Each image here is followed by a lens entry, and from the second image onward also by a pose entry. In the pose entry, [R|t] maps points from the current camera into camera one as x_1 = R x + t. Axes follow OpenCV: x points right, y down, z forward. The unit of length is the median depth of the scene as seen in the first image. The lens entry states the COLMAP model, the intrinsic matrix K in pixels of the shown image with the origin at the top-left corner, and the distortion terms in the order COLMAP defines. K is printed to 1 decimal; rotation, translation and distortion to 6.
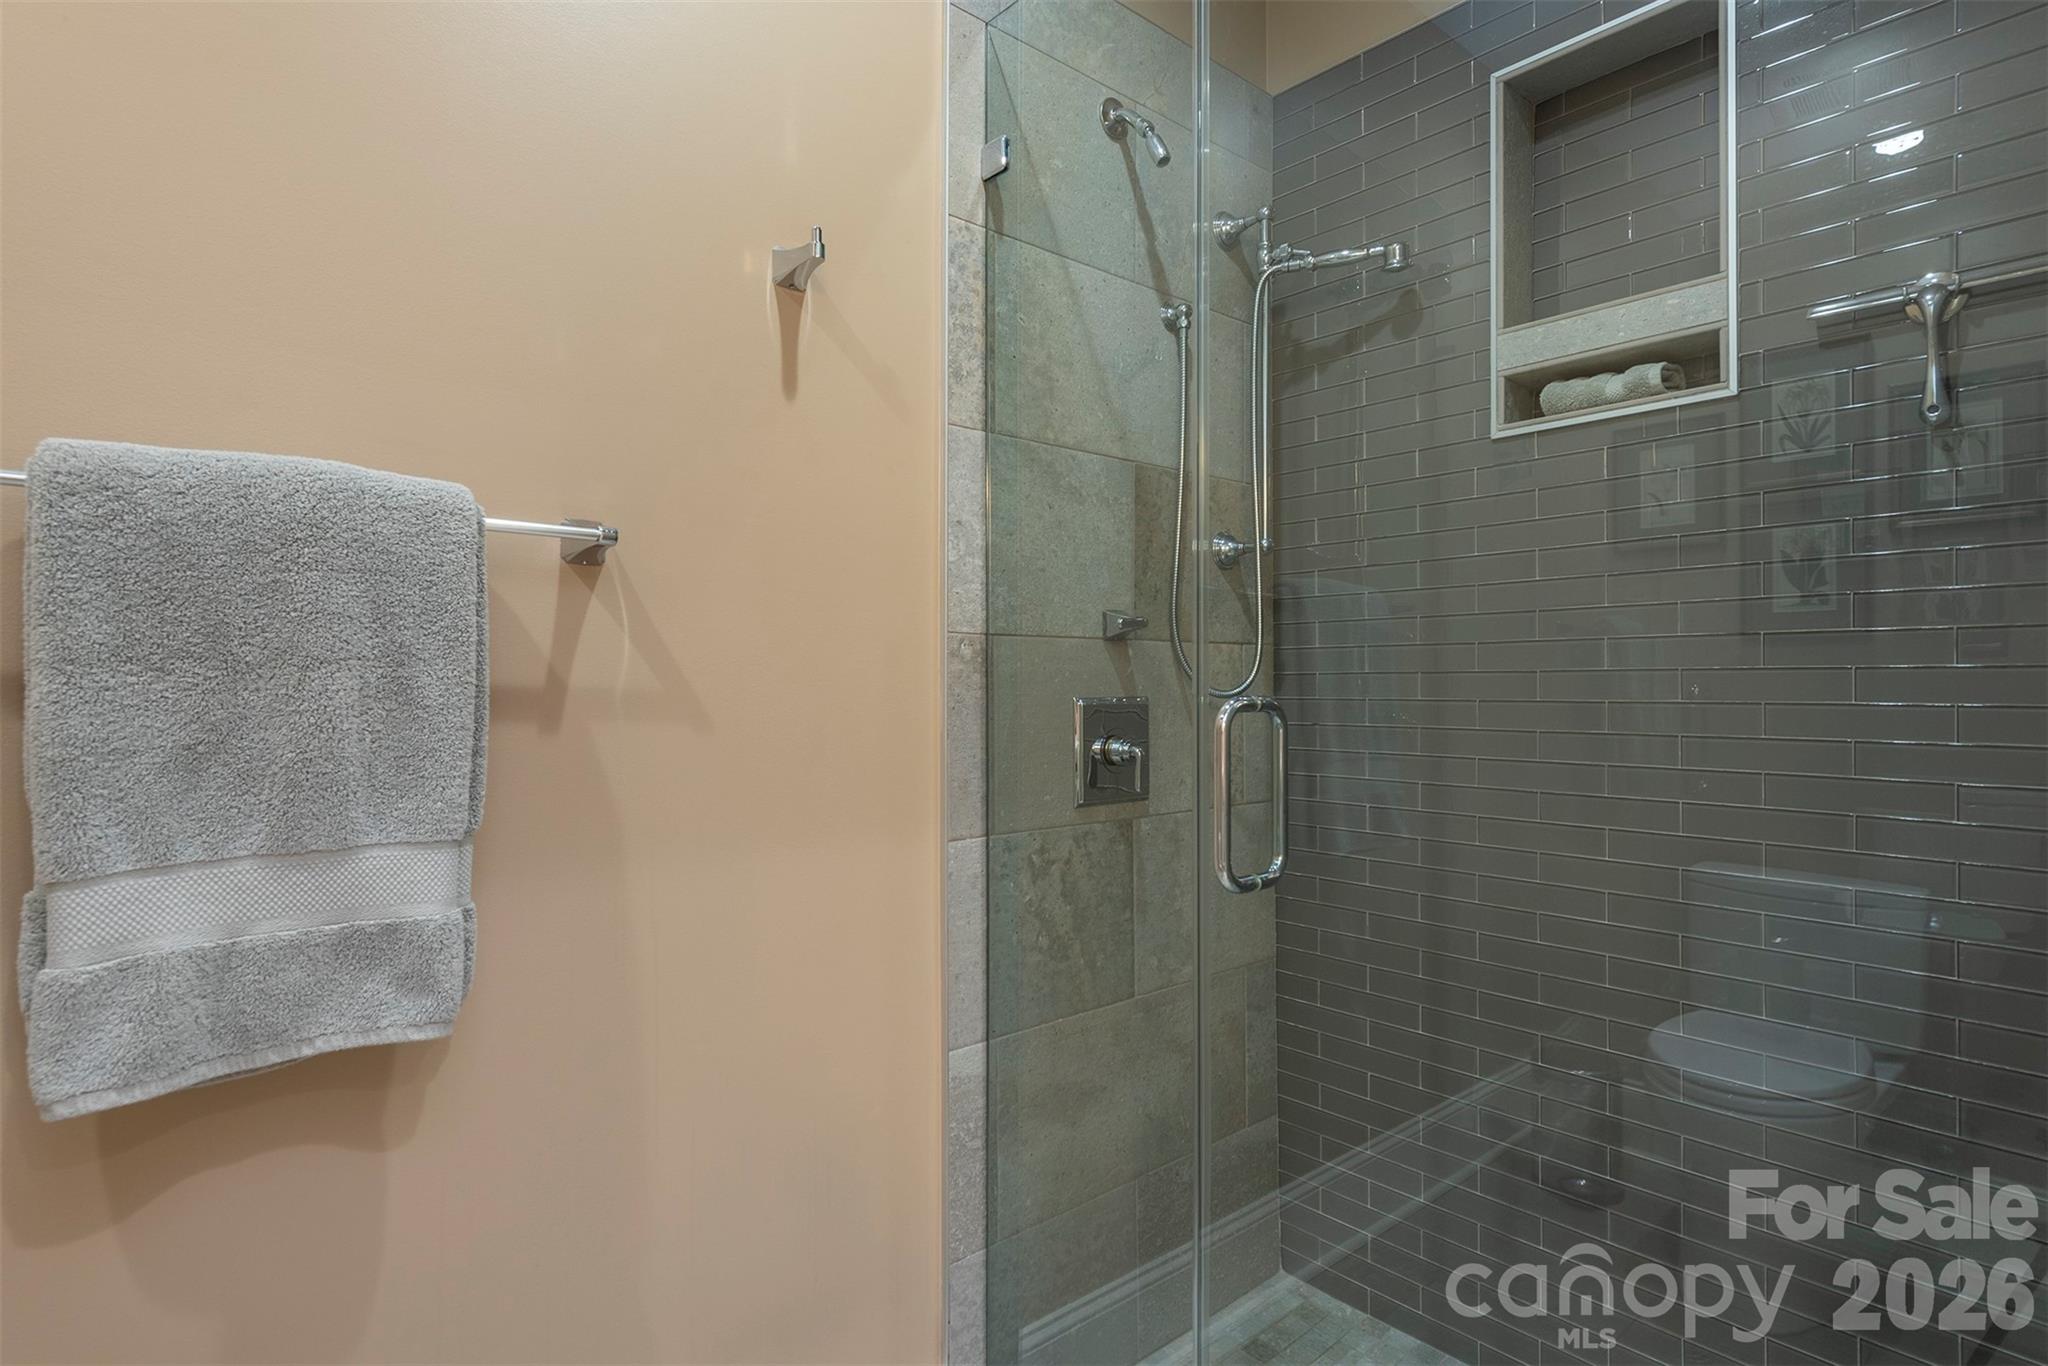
lens RADIAL K [[1093.5, 0, 1024.0], [0, 1093.5, 683.0], [0, 0, 1]] dist [0.015037, 0.000015]
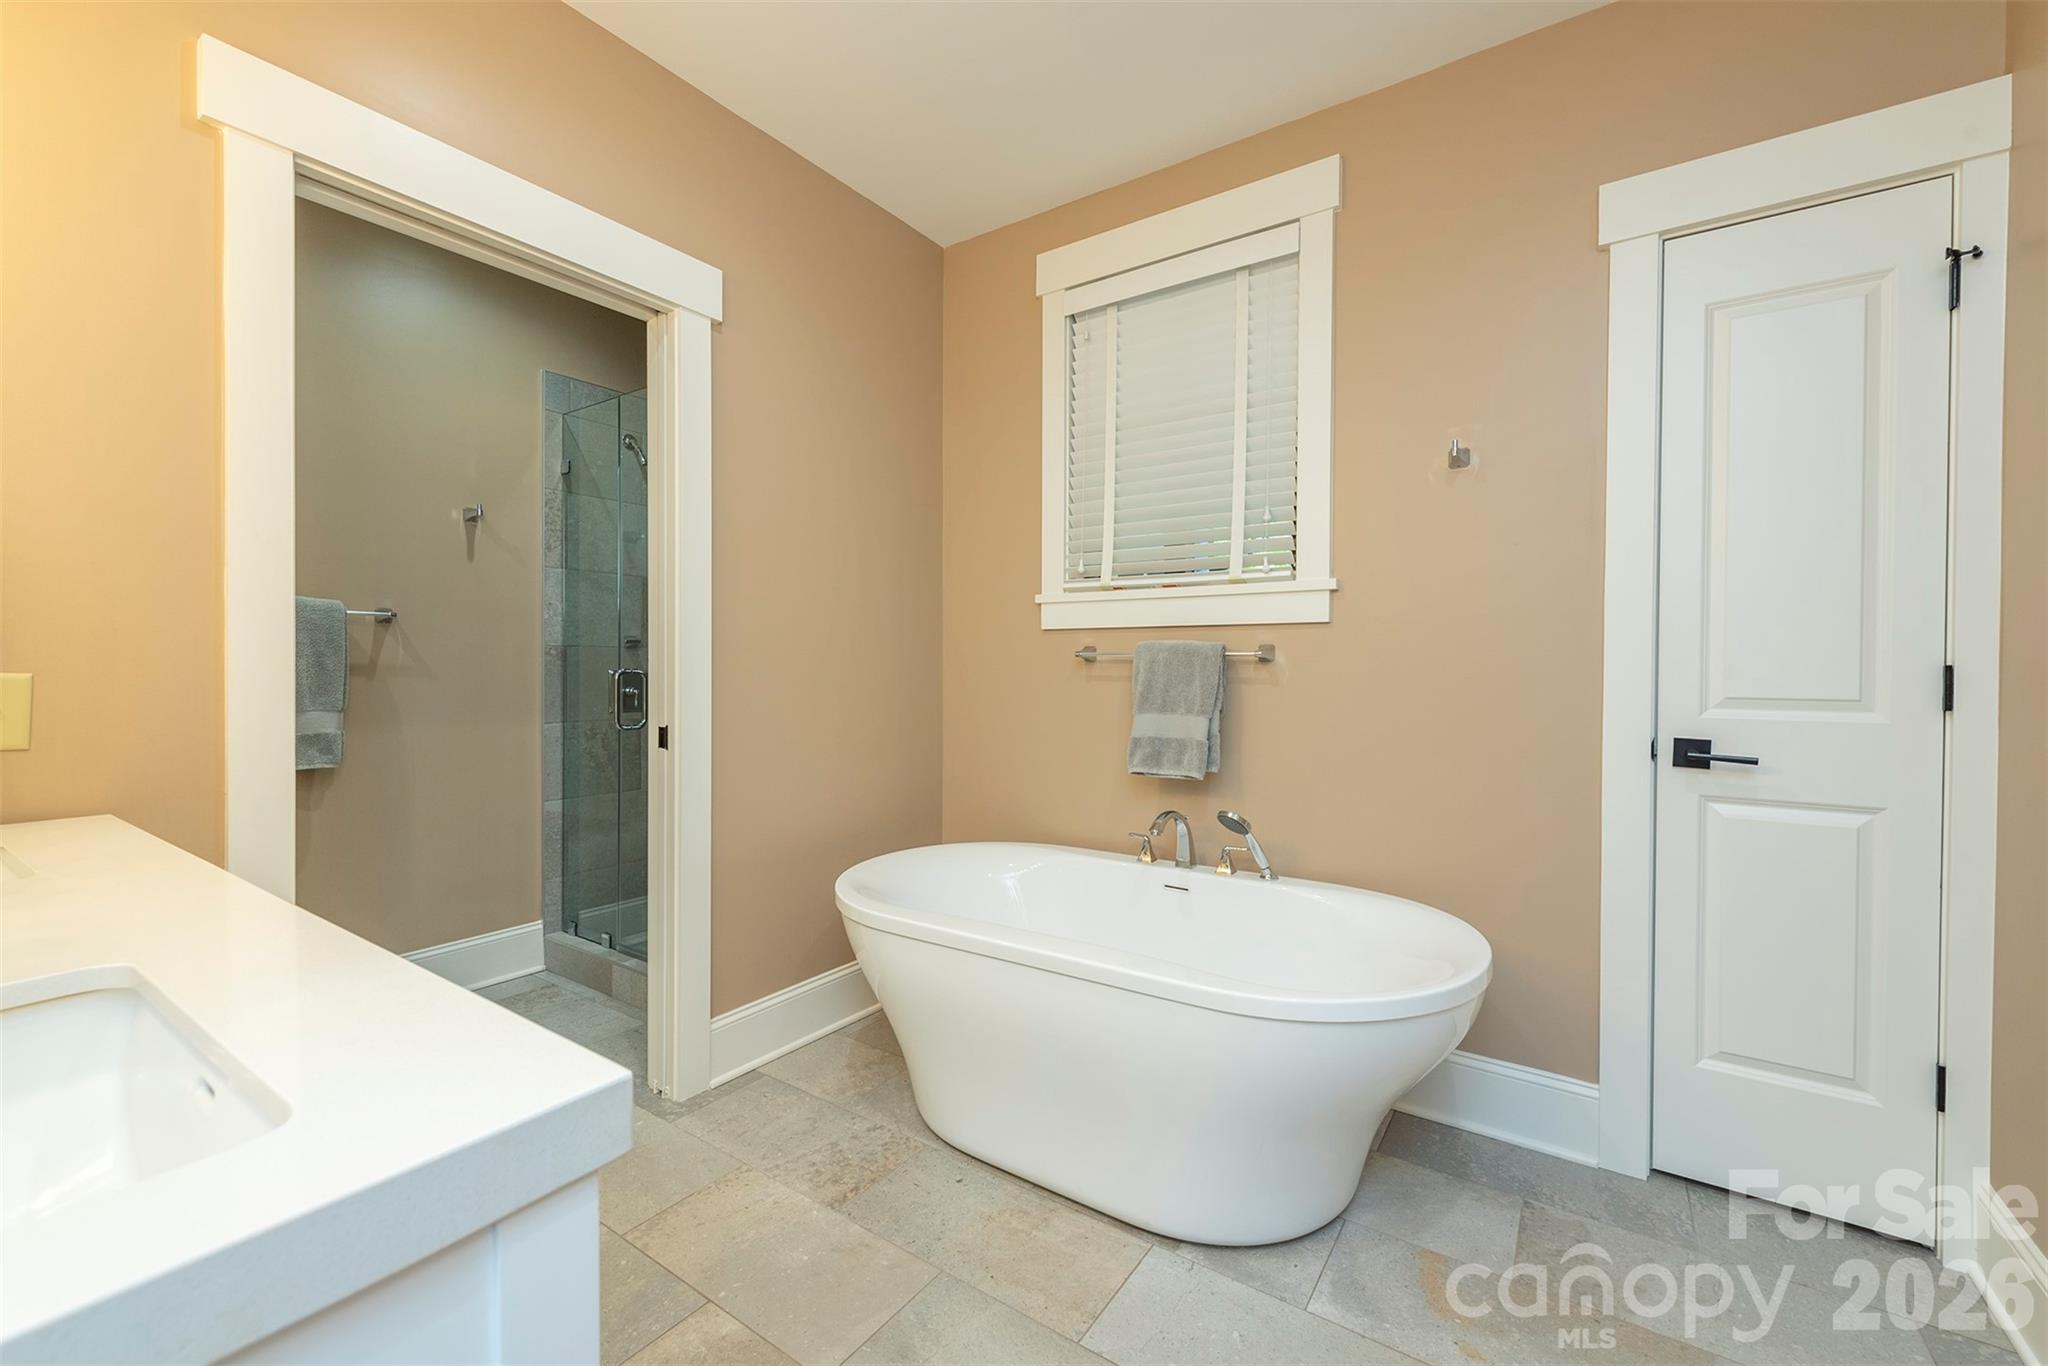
lens RADIAL K [[837.1, 0, 1024.0], [0, 837.1, 683.0], [0, 0, 1]] dist [0.001714, -0.000155]
pose [[0.967359, 0.006022, 0.253339, 0.536820], [-0.011506, 0.999730, 0.020173, -0.008746], [-0.253149, -0.022430, 0.967167, -1.253878]]
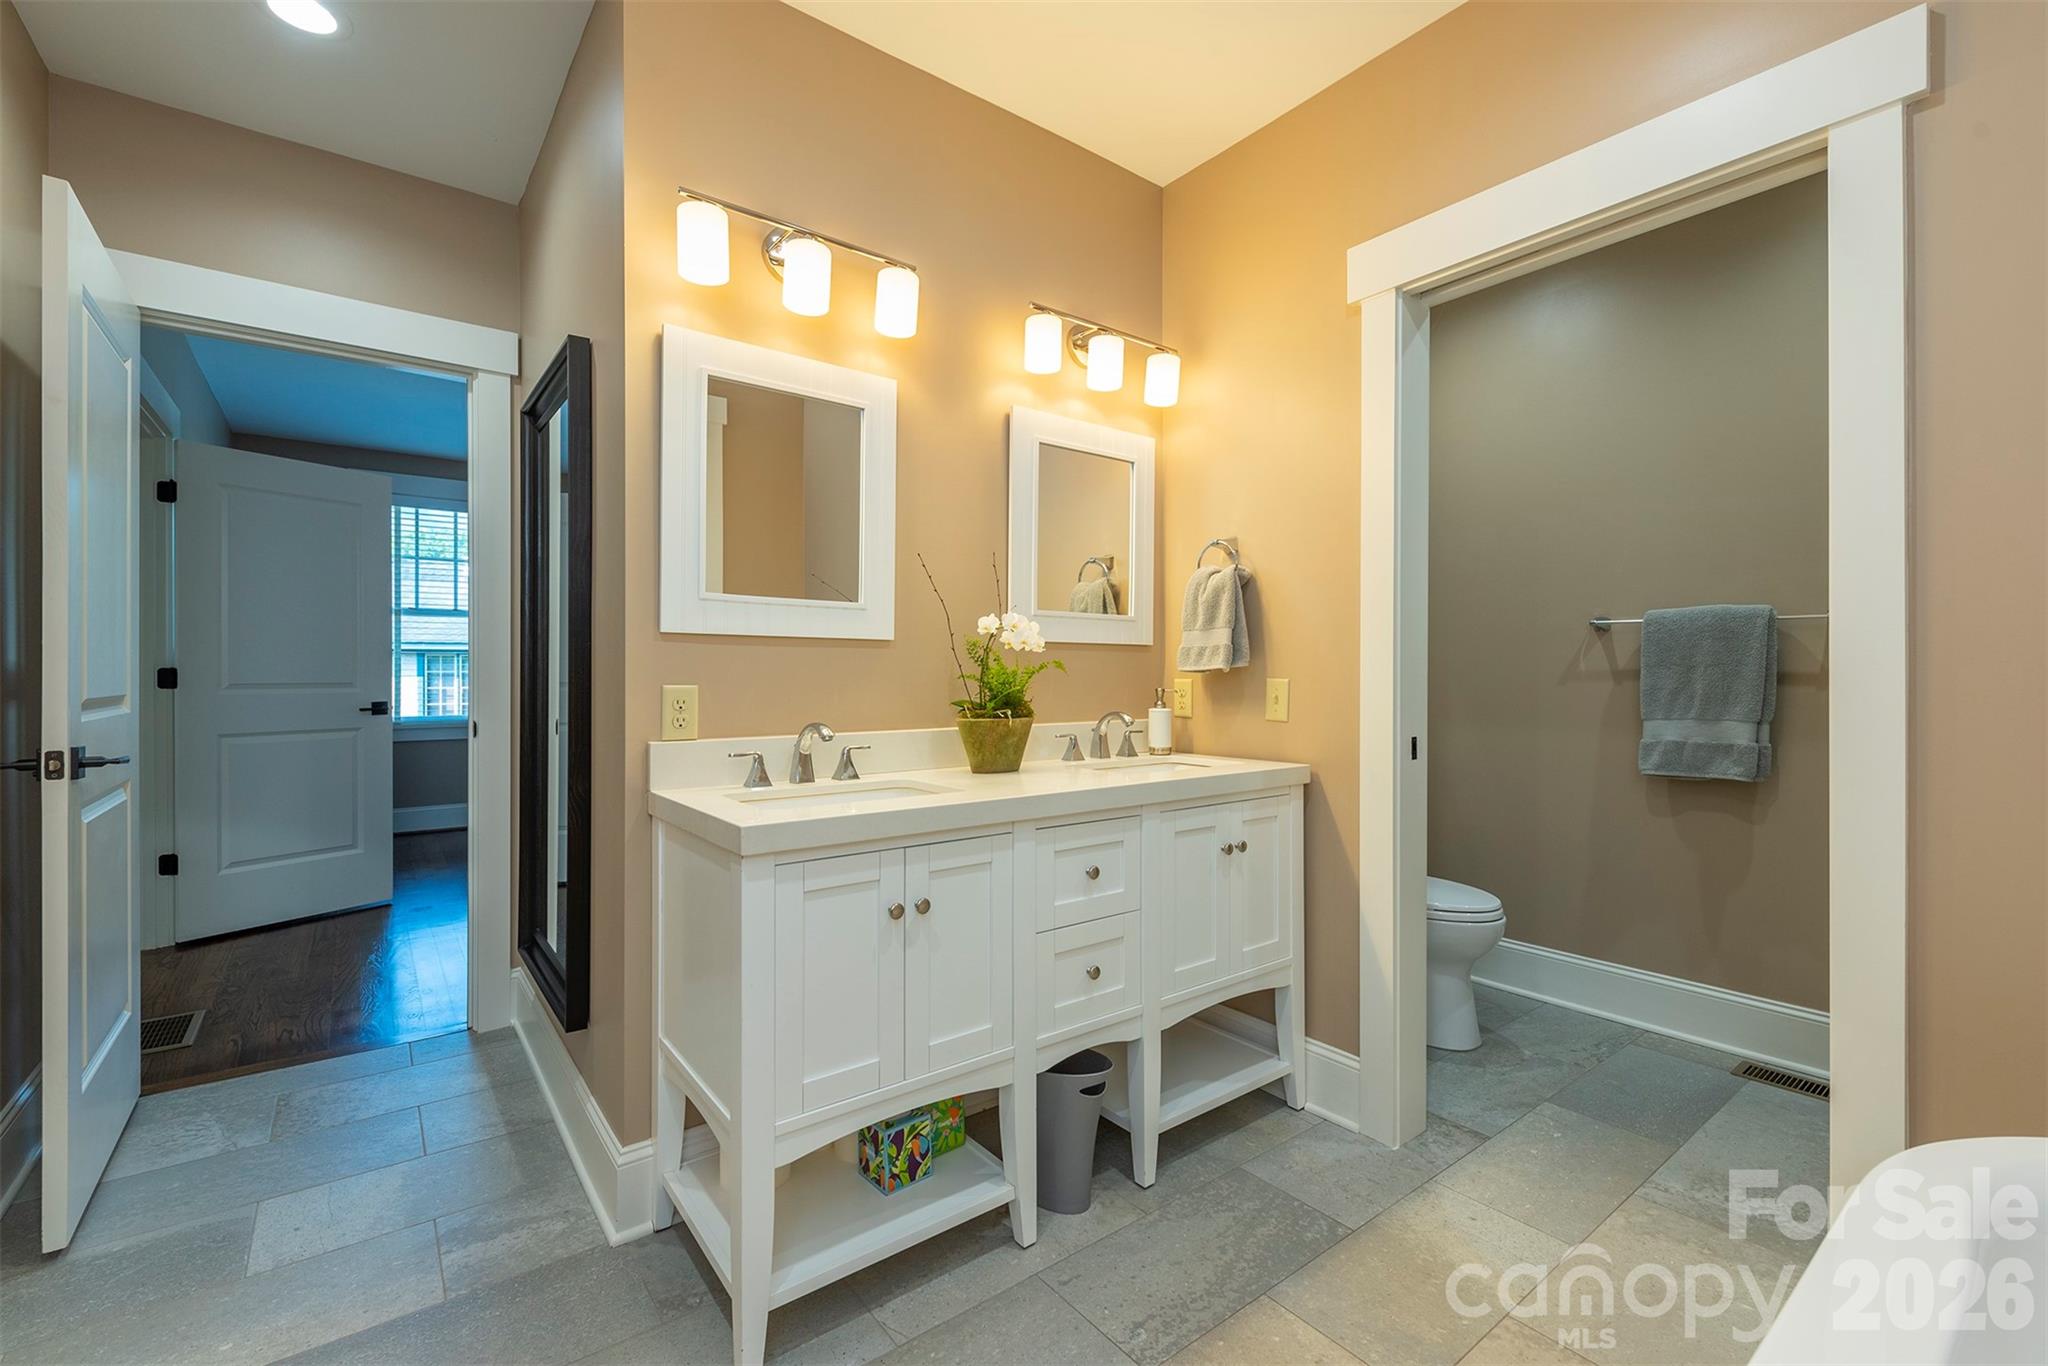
lens RADIAL K [[877.2, 0, 1024.0], [0, 877.2, 683.0], [0, 0, 1]] dist [0.000675, 0.000136]
pose [[-0.054151, 0.015807, -0.998408, 1.328816], [0.006772, 0.999858, 0.015462, -0.011948], [0.998510, -0.005923, -0.054251, -0.601140]]
